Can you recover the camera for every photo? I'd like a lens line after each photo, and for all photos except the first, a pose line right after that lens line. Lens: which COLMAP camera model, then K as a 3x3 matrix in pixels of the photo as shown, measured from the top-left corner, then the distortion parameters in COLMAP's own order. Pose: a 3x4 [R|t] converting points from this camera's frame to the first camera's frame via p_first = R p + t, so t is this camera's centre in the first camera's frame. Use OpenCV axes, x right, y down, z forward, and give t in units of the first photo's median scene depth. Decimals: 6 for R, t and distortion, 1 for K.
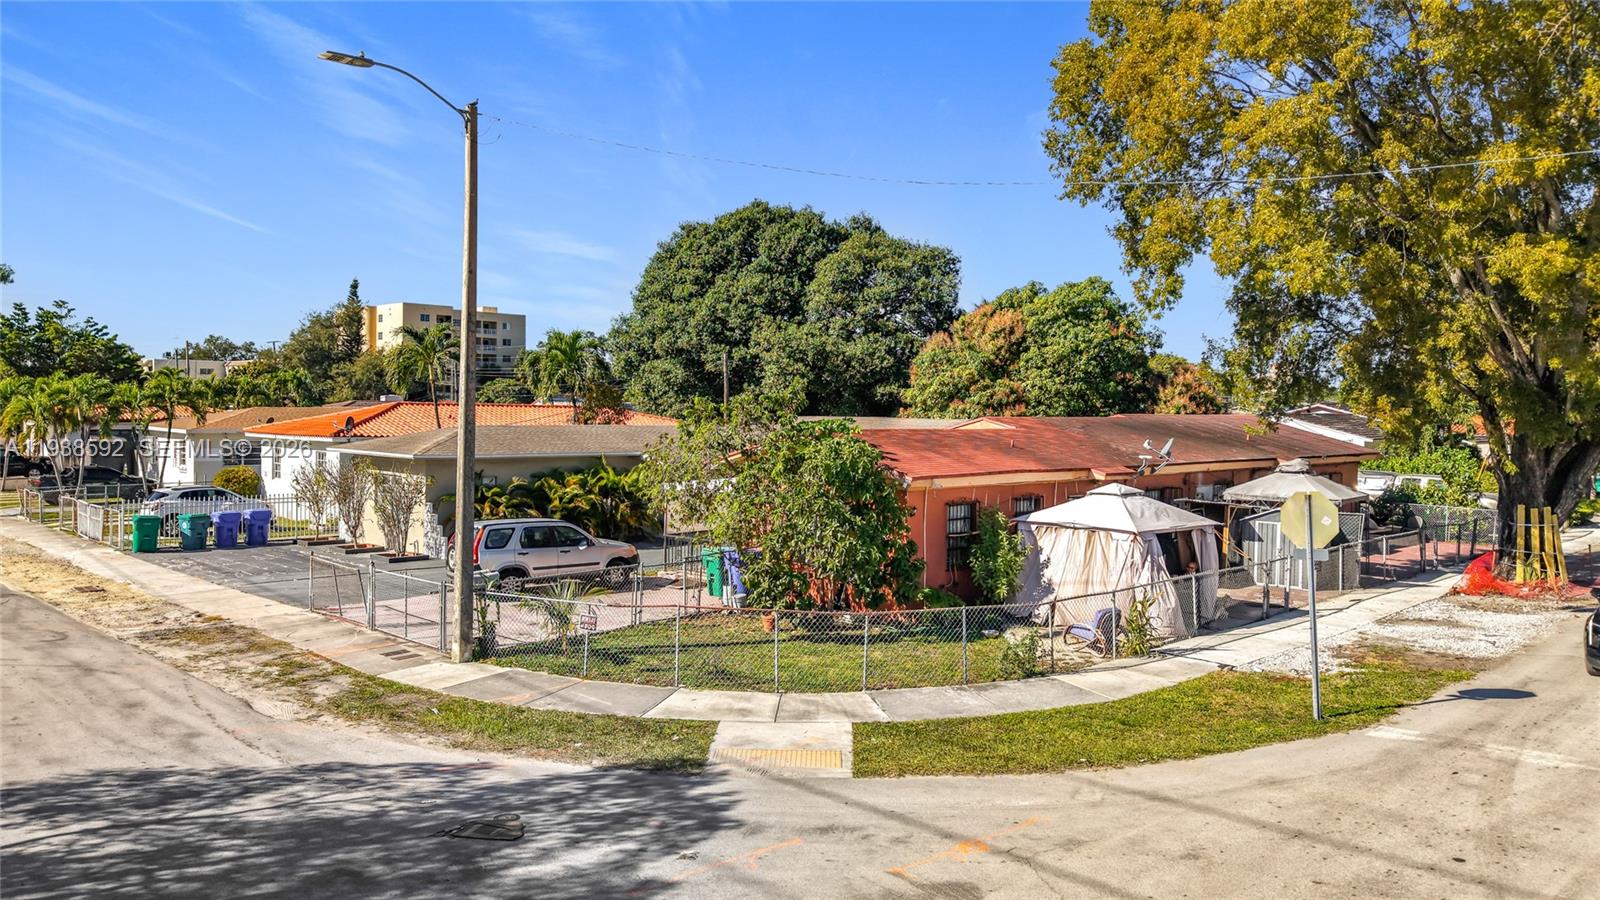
lens RADIAL K [[1103.7, 0, 796.9], [0, 1103.7, 408.7], [0, 0, 1]] dist [0.022061, -0.004639]
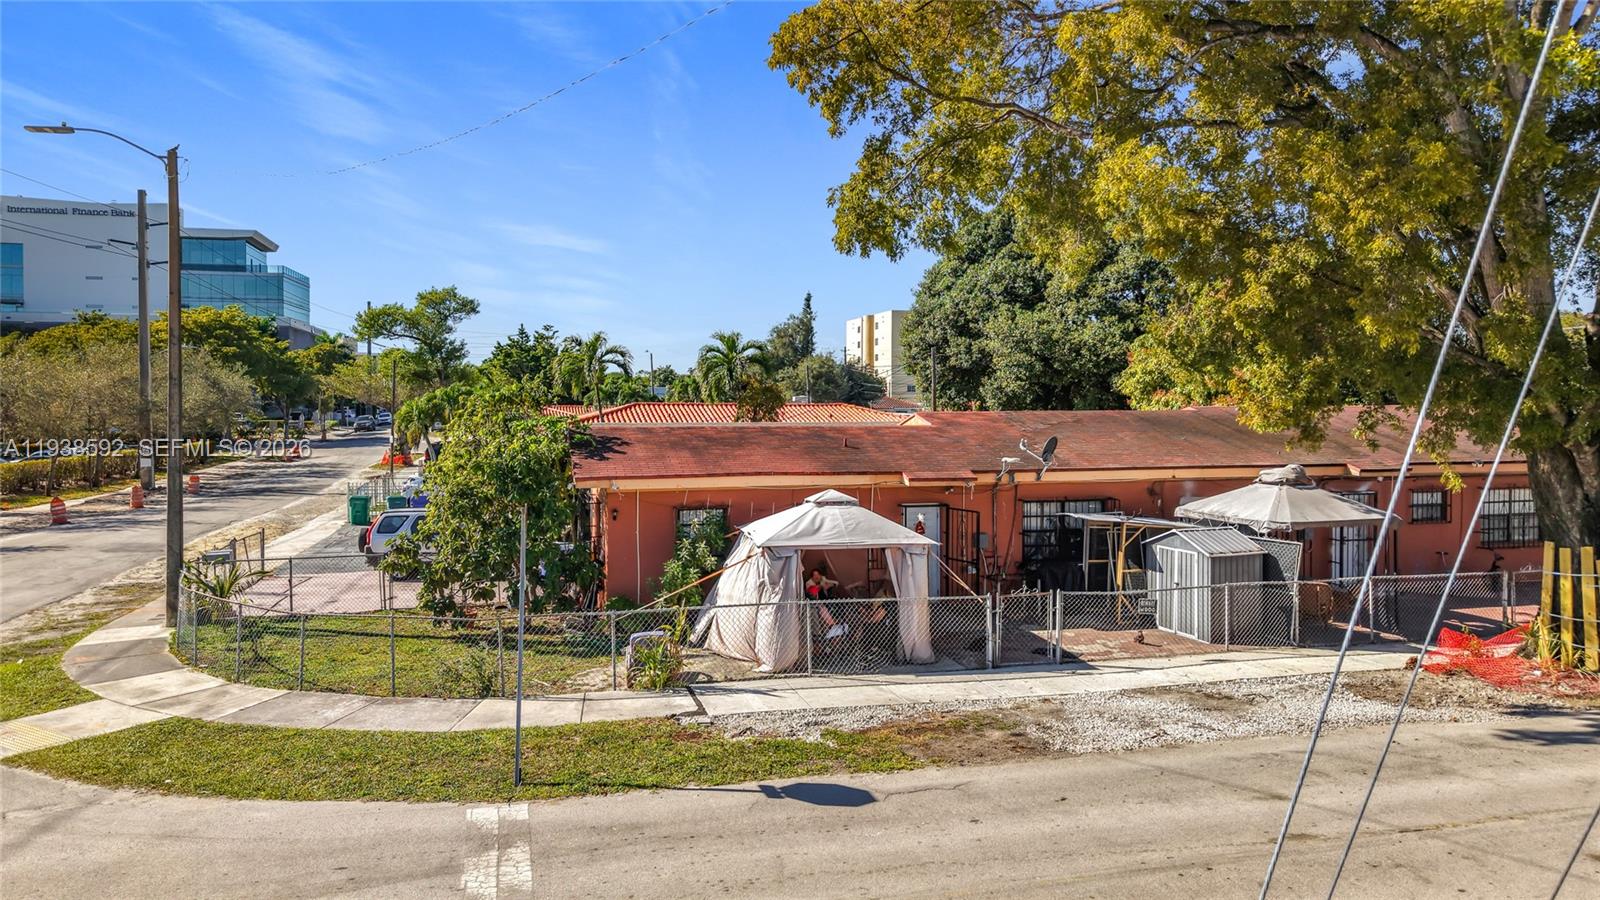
lens RADIAL K [[1077.9, 0, 782.9], [0, 1077.9, 415.1], [0, 0, 1]] dist [0.065585, -0.081886]
pose [[0.860282, -0.007710, -0.509760, 0.308463], [0.012771, 0.999898, 0.006428, 0.001951], [0.509658, -0.012040, 0.860293, 0.122082]]
